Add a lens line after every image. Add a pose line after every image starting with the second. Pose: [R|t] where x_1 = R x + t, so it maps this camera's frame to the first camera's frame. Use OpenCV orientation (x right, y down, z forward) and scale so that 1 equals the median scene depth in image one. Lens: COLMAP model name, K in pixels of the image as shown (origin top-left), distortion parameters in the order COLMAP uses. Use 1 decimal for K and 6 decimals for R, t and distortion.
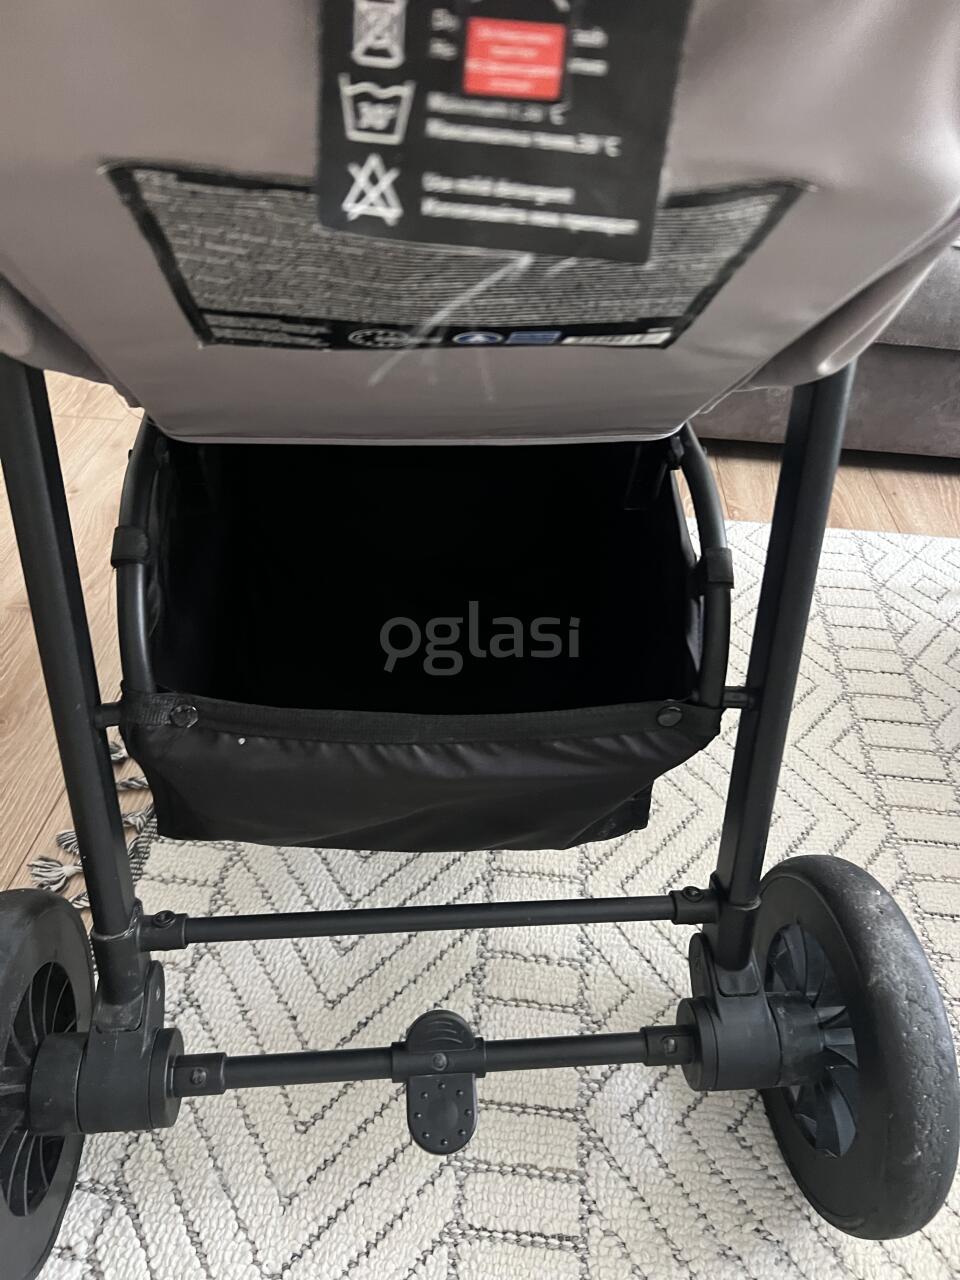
lens RADIAL K [[961.7, 0, 476.5], [0, 961.7, 625.6], [0, 0, 1]] dist [0.035908, -0.043797]
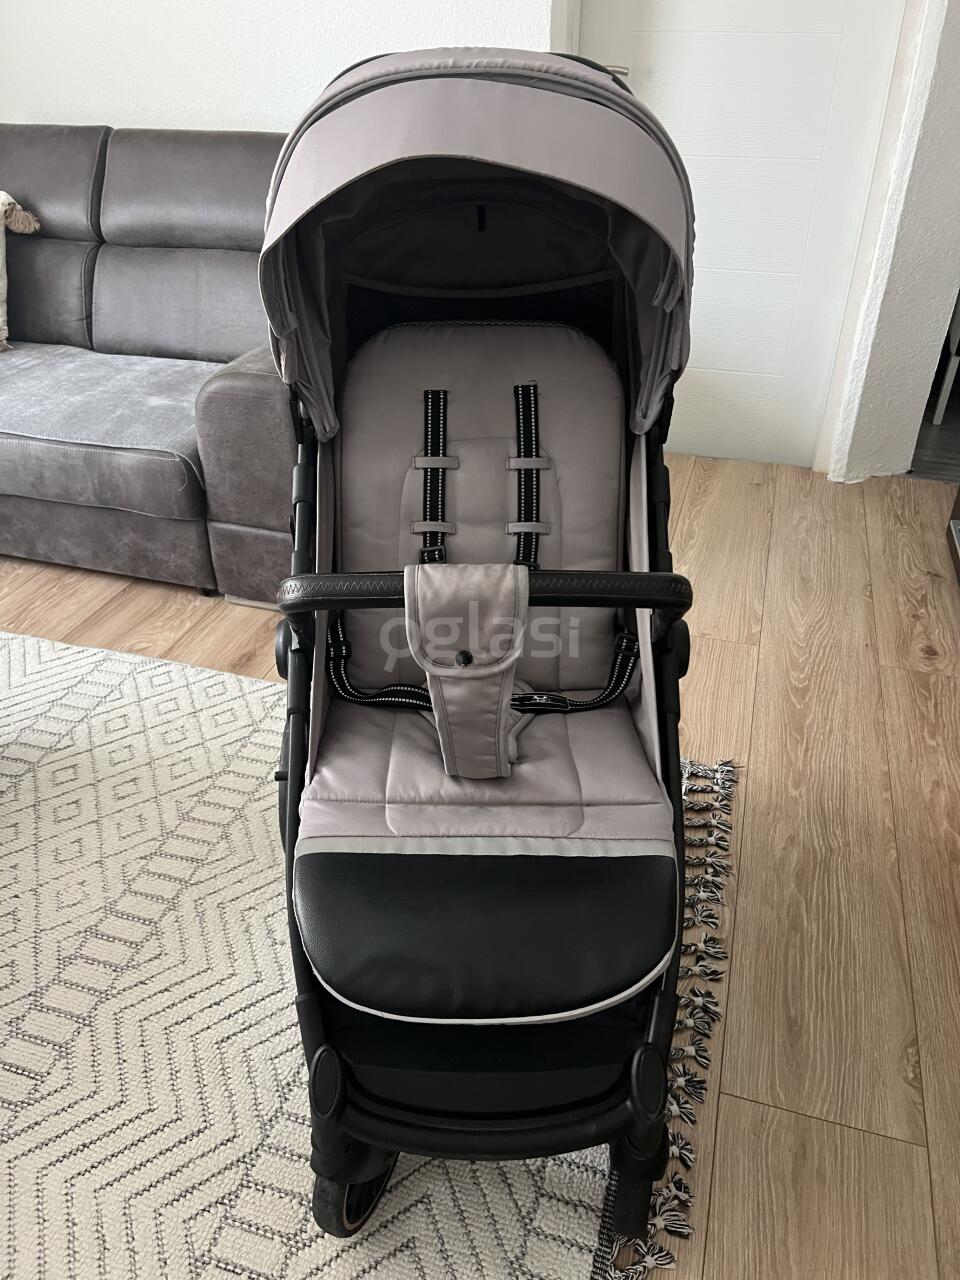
lens RADIAL K [[961.7, 0, 471.4], [0, 961.7, 640.5], [0, 0, 1]] dist [0.035908, -0.043797]
pose [[-0.978033, -0.146876, 0.147916, -0.311699], [0.090001, 0.342507, 0.935195, -1.402353], [-0.188020, 0.927964, -0.321764, 0.901494]]
